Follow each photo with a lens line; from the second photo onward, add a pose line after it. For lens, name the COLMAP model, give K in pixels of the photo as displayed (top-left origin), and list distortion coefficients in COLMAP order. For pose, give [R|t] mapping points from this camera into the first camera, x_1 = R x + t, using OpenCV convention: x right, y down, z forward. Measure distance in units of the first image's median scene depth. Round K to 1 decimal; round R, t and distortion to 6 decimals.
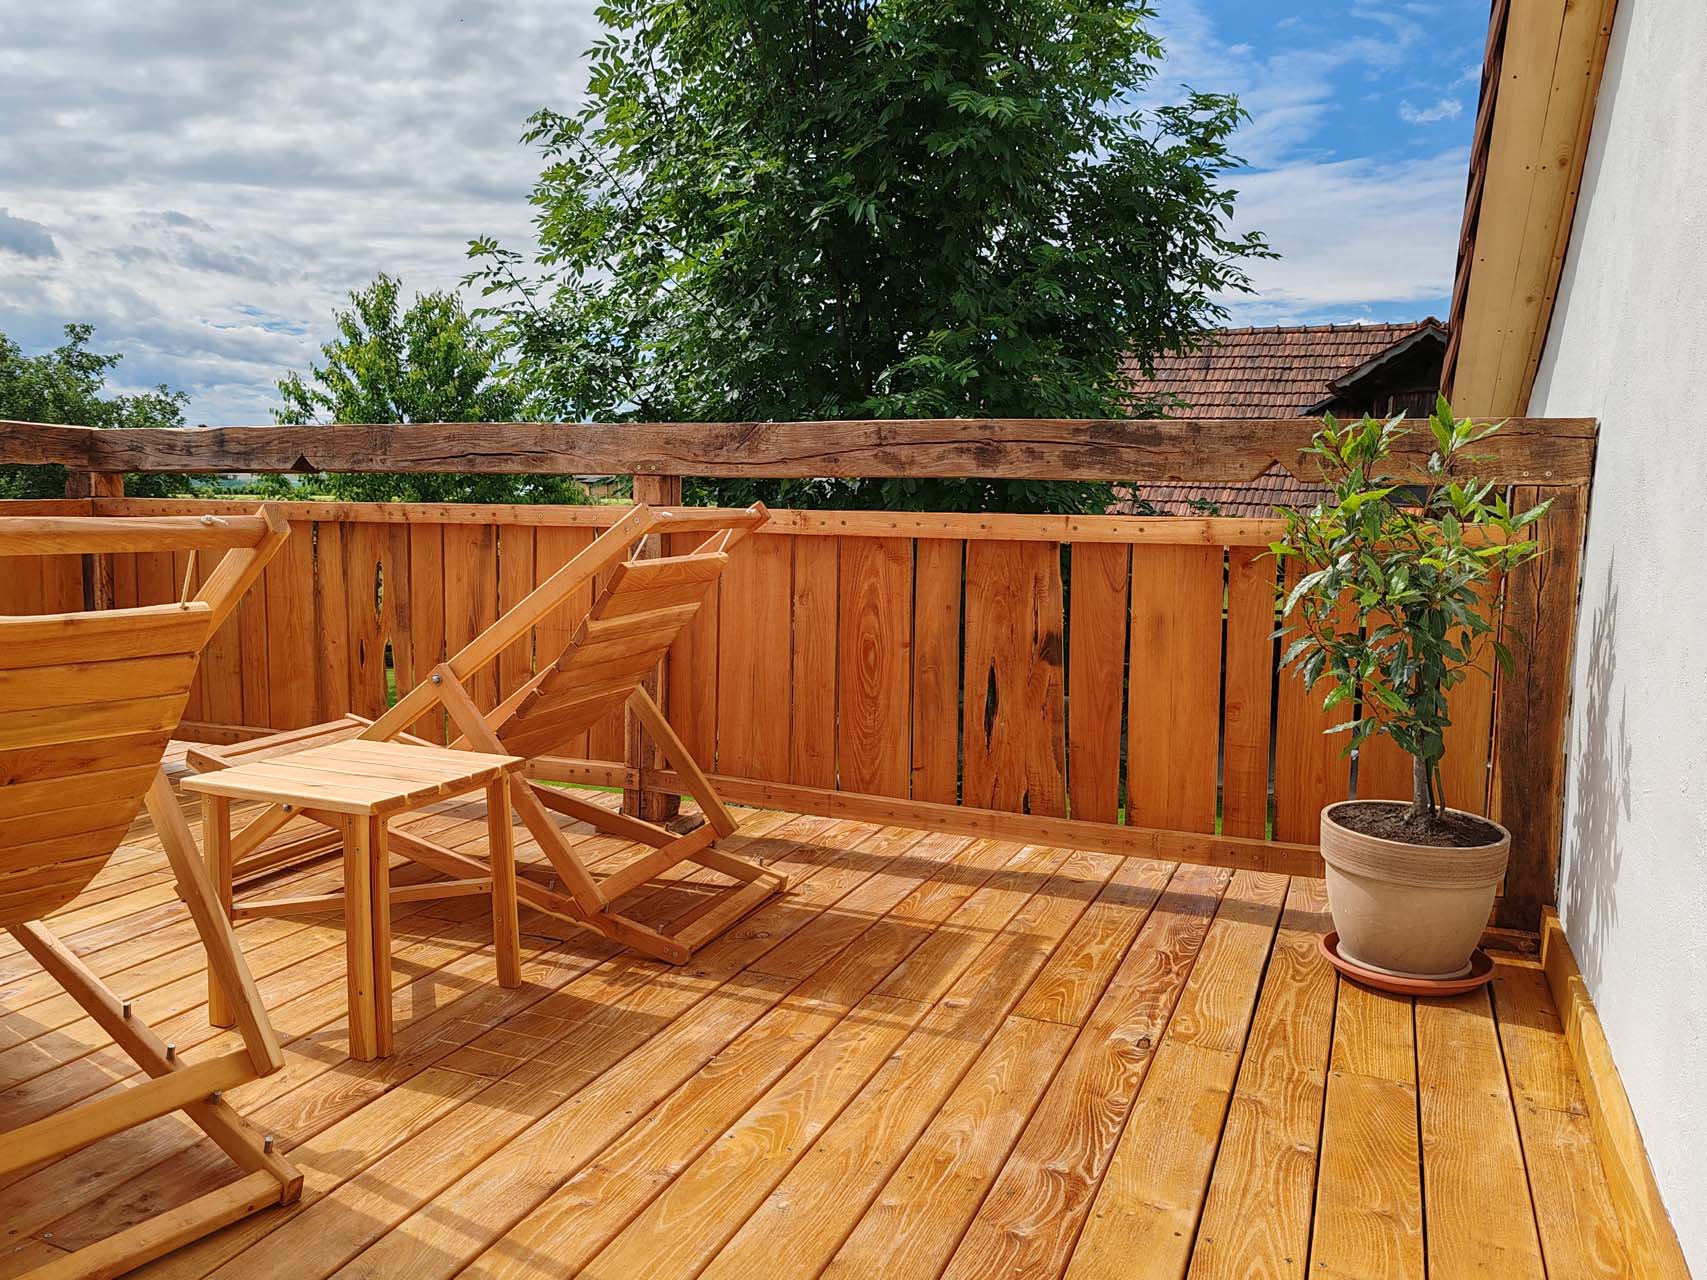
lens RADIAL K [[1324.5, 0, 851.0], [0, 1324.5, 635.2], [0, 0, 1]] dist [0.037575, -0.024961]
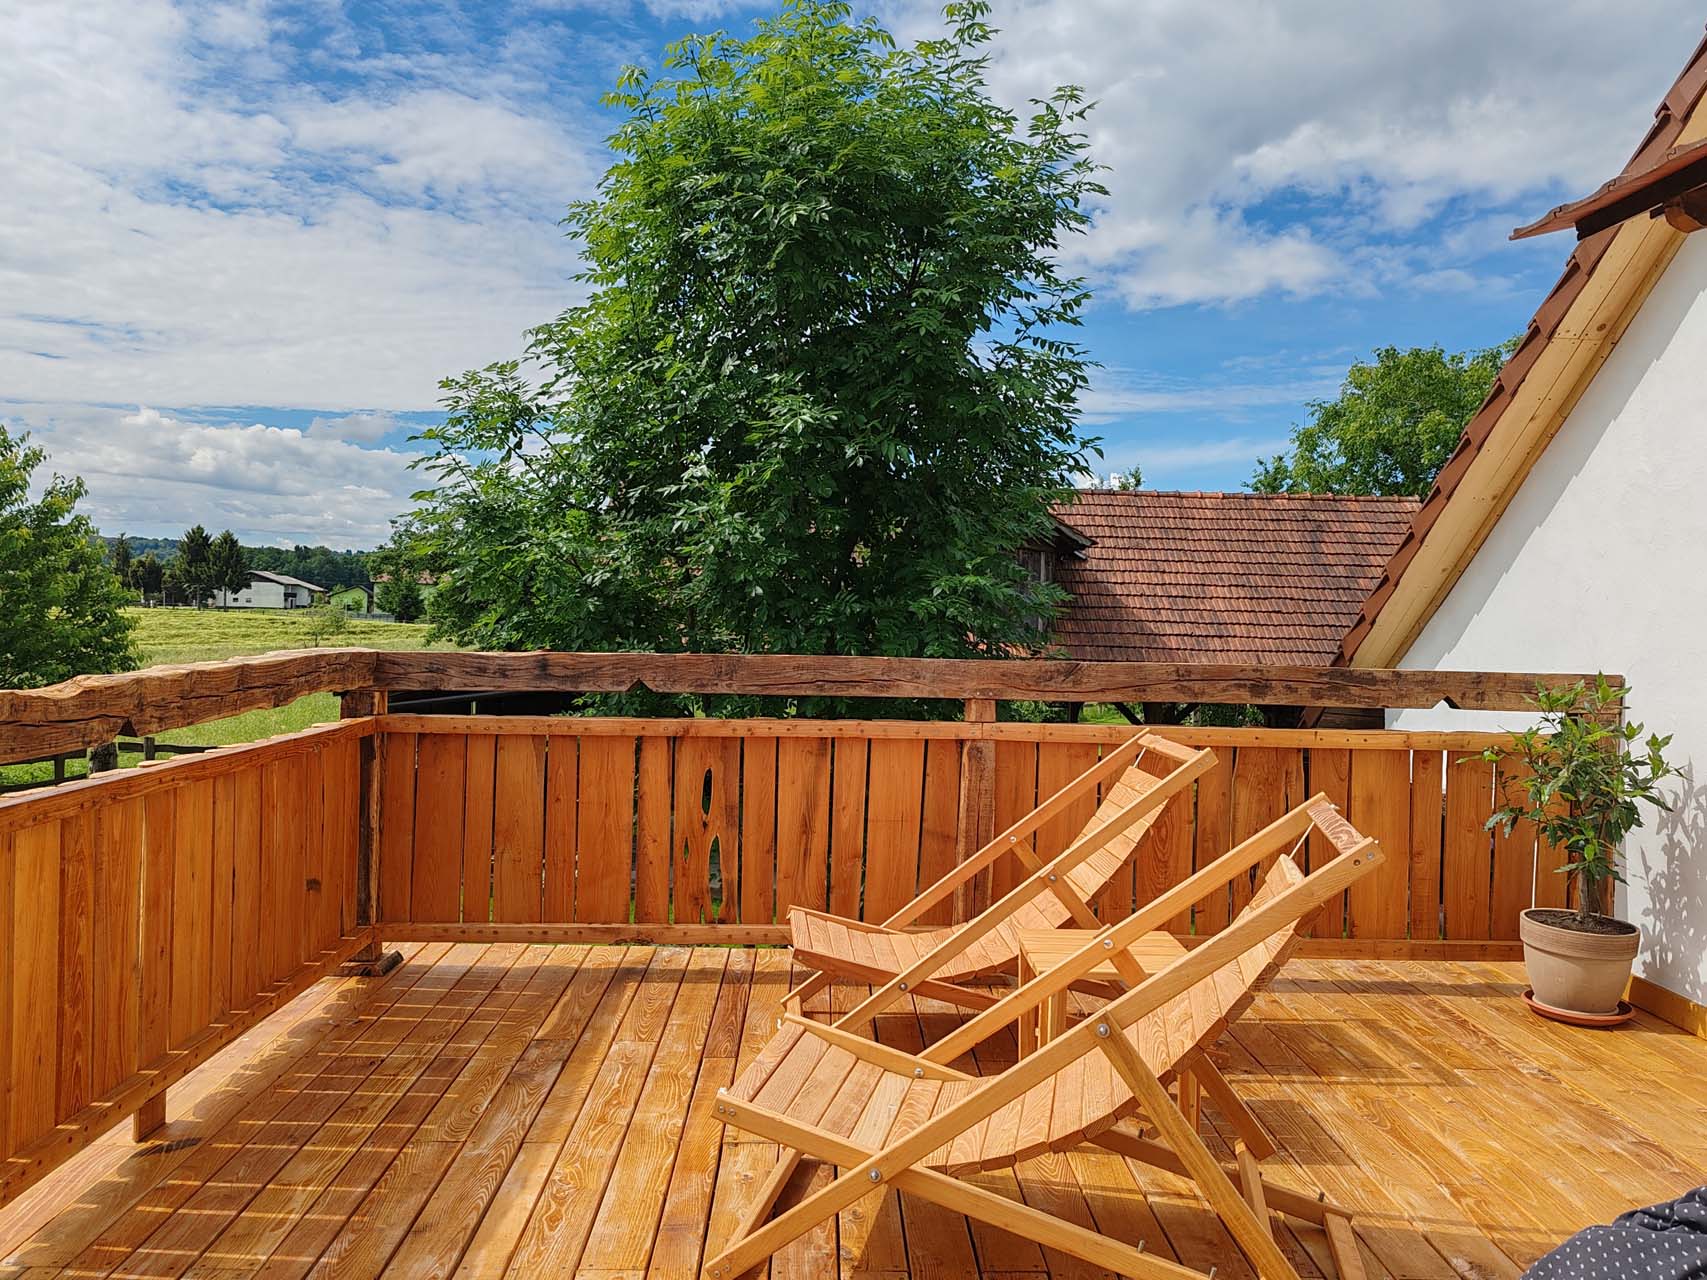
lens RADIAL K [[1324.5, 0, 857.1], [0, 1324.5, 636.6], [0, 0, 1]] dist [0.037575, -0.024961]
pose [[0.912312, -0.003730, 0.409479, -0.896902], [0.036305, 0.996758, -0.071805, -0.104918], [-0.407883, 0.080375, 0.909490, -0.150316]]
